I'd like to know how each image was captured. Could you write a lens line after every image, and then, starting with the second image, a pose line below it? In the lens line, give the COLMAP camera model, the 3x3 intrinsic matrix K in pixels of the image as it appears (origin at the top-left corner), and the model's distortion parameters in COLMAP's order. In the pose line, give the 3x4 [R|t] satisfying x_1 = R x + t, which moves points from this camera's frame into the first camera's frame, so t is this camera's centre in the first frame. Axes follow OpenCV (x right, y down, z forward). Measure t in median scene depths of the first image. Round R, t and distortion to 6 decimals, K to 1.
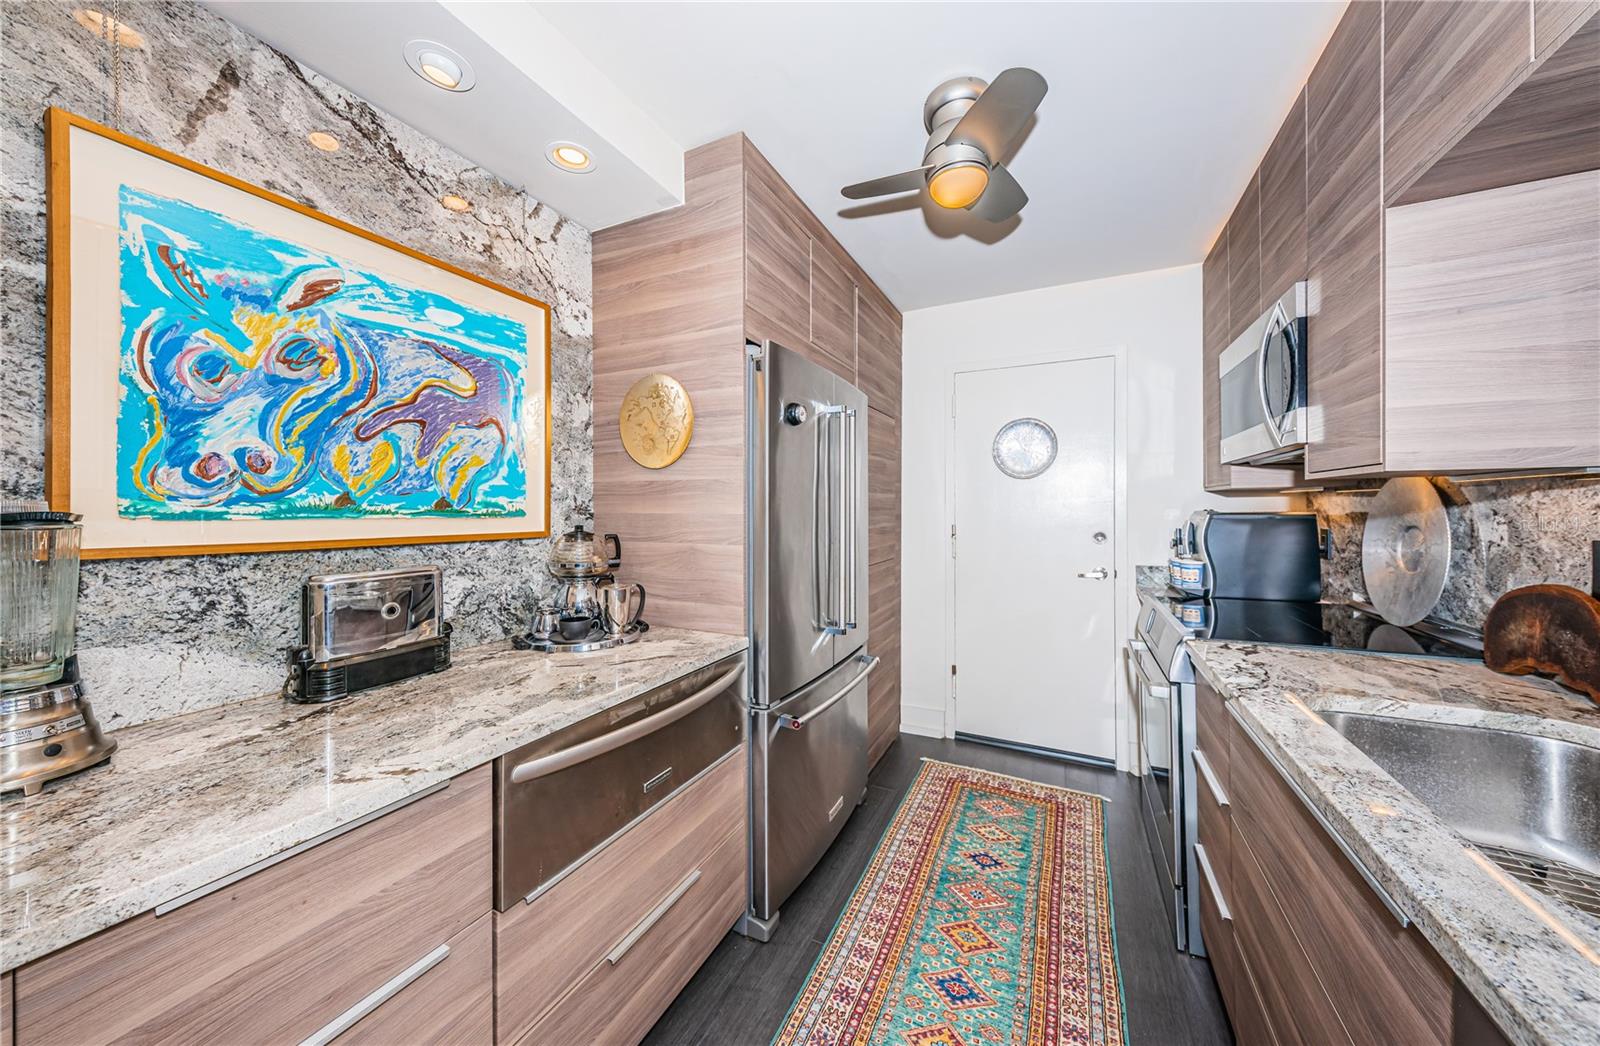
lens RADIAL K [[541.1, 0, 783.3], [0, 541.1, 501.3], [0, 0, 1]] dist [0.009522, -0.001837]
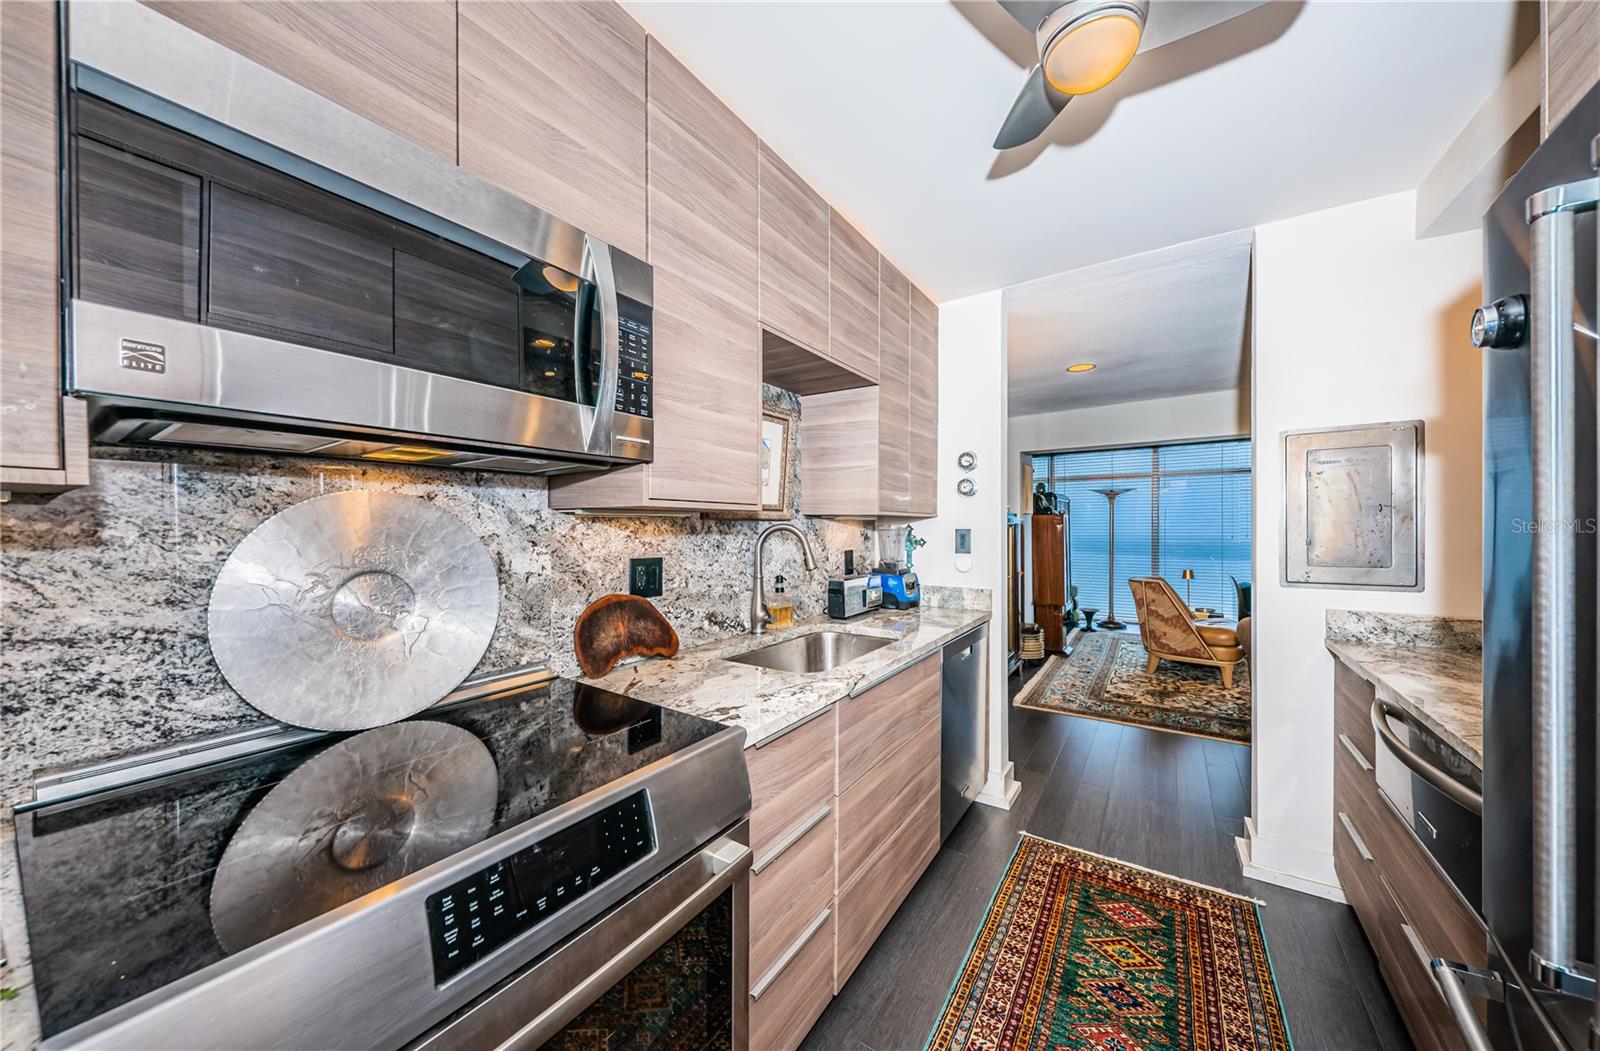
lens RADIAL K [[556.2, 0, 801.9], [0, 556.2, 524.5], [0, 0, 1]] dist [0.005994, -0.001469]
pose [[-0.994630, 0.012575, 0.102730, 0.576857], [0.010594, 0.999748, -0.019801, 0.008612], [-0.102953, -0.018606, -0.994512, 1.662391]]
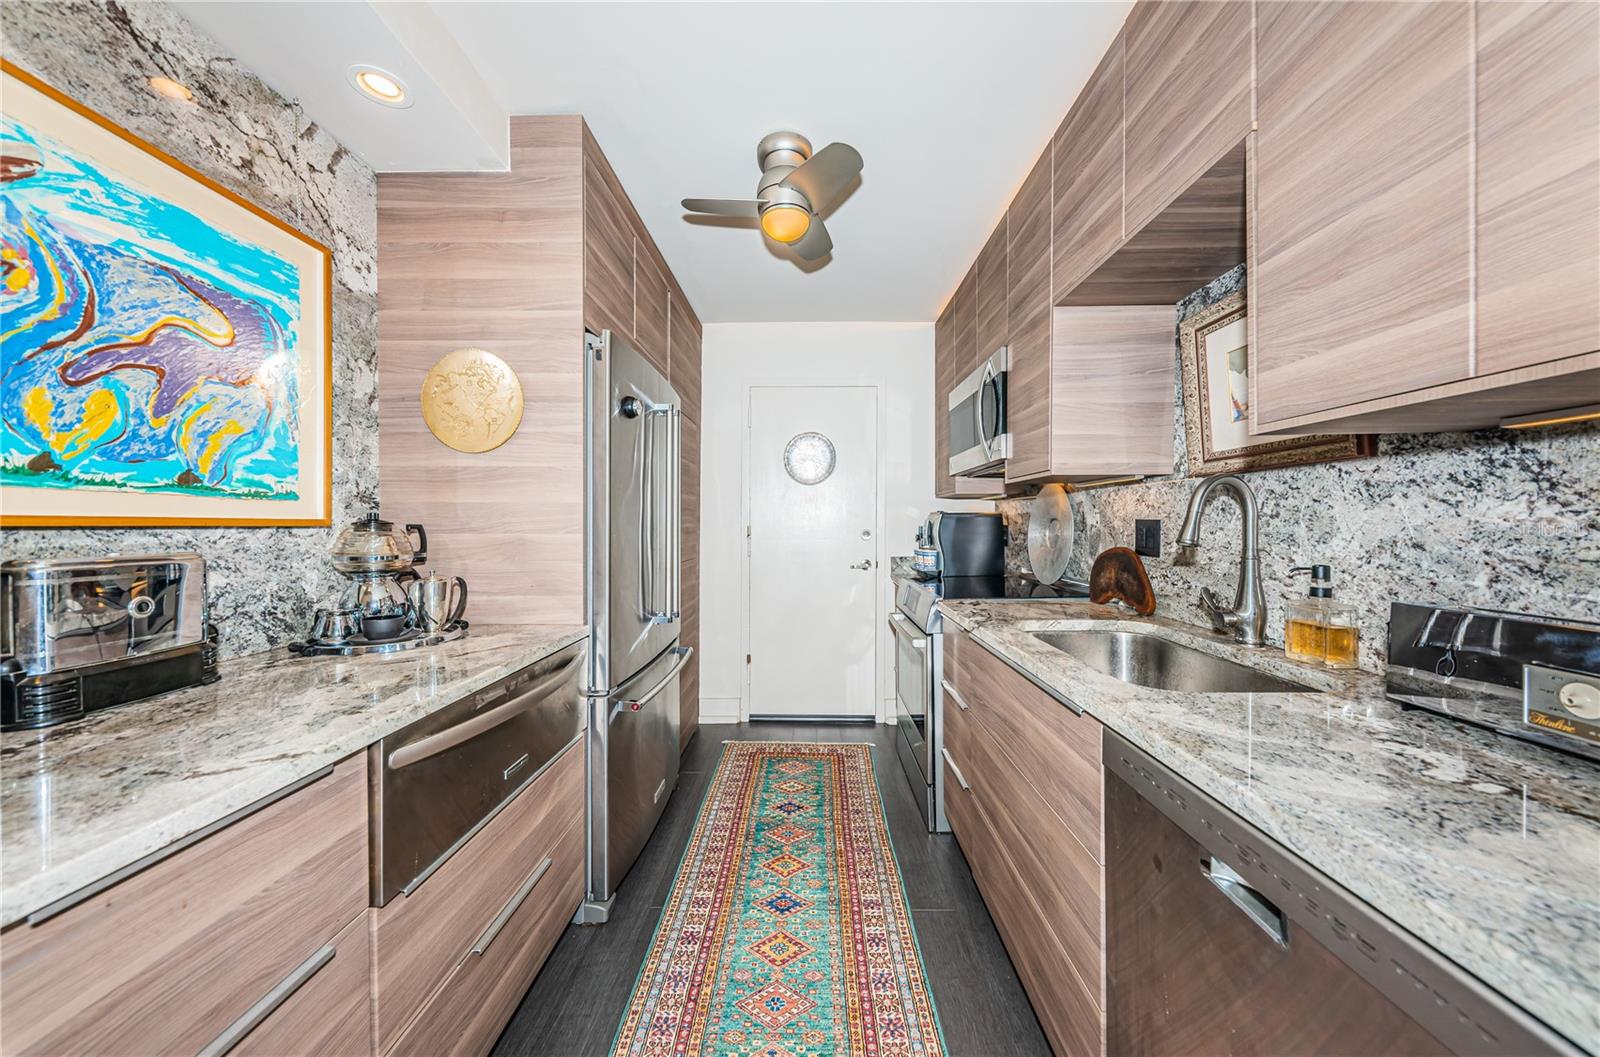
lens RADIAL K [[556.2, 0, 784.2], [0, 556.2, 517.7], [0, 0, 1]] dist [0.005994, -0.001469]
pose [[0.907492, 0.008849, 0.419975, -0.180065], [-0.009969, 0.999950, 0.000472, 0.051172], [-0.419950, -0.004615, 0.907535, -0.088064]]
